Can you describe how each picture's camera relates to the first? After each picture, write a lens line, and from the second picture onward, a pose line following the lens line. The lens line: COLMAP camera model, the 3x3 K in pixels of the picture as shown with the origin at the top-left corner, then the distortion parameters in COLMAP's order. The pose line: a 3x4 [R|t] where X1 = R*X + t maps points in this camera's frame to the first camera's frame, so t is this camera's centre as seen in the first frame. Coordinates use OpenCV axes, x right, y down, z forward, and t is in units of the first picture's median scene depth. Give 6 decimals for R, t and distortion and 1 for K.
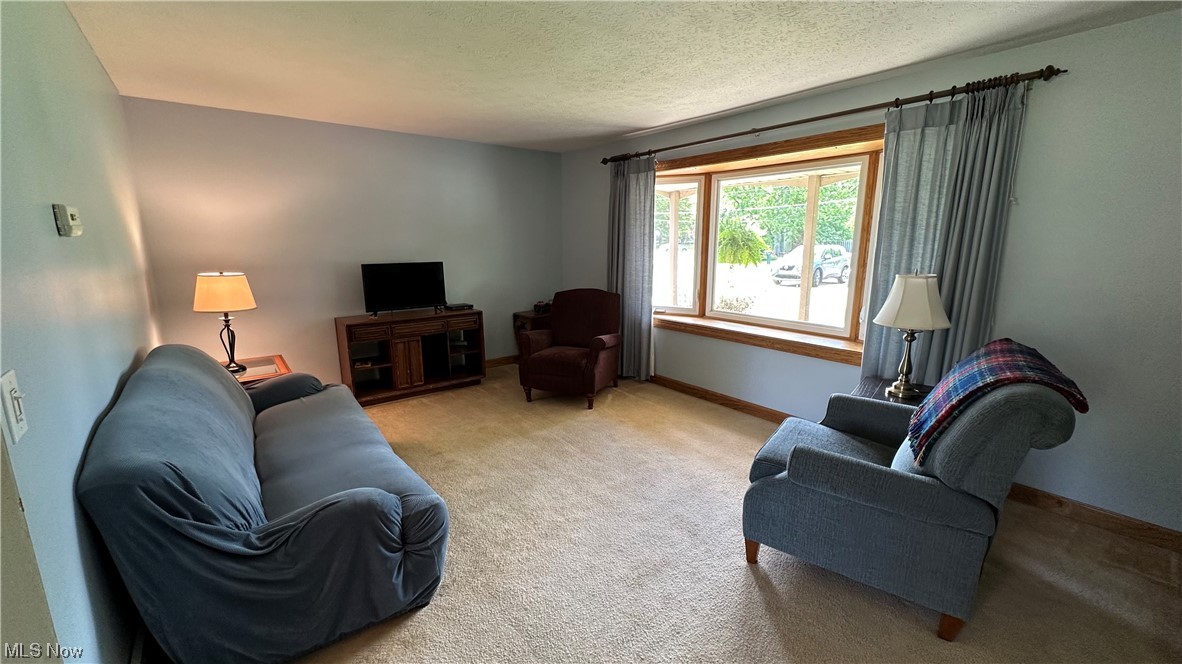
lens RADIAL K [[474.9, 0, 591.6], [0, 474.9, 334.8], [0, 0, 1]] dist [0.000055, -0.000342]
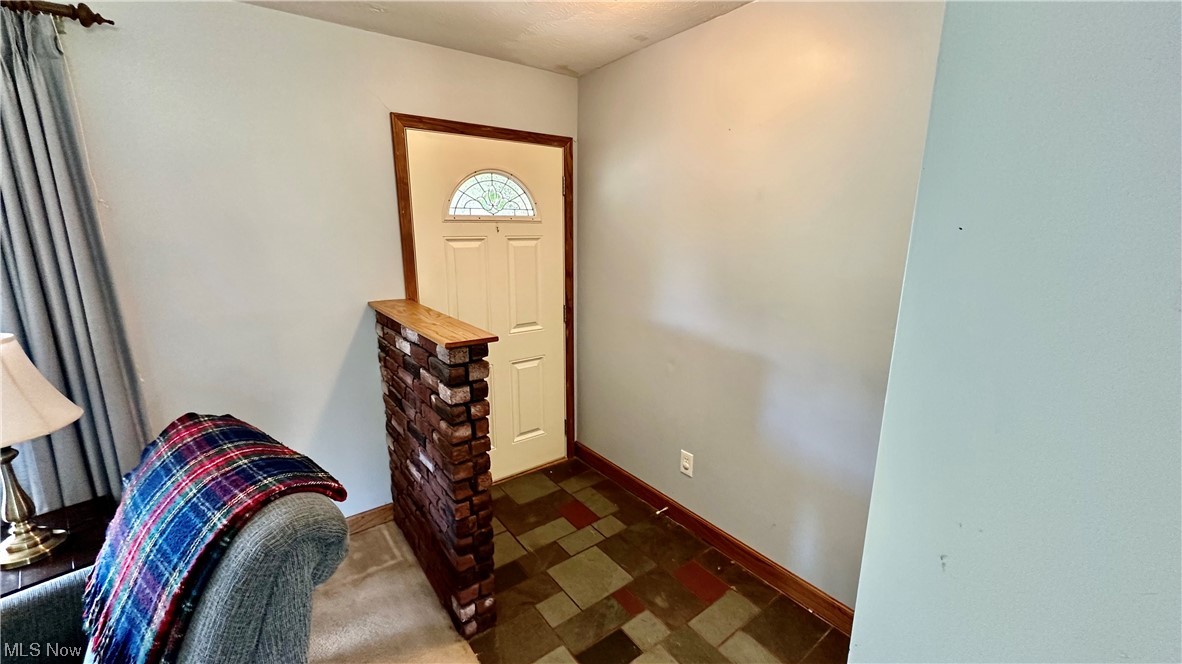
lens RADIAL K [[474.9, 0, 595.1], [0, 474.9, 334.0], [0, 0, 1]] dist [0.000055, -0.000342]
pose [[0.036872, -0.219778, 0.974853, 0.314354], [0.203441, 0.956738, 0.208000, -0.151543], [-0.978393, 0.190656, 0.079989, 0.429005]]
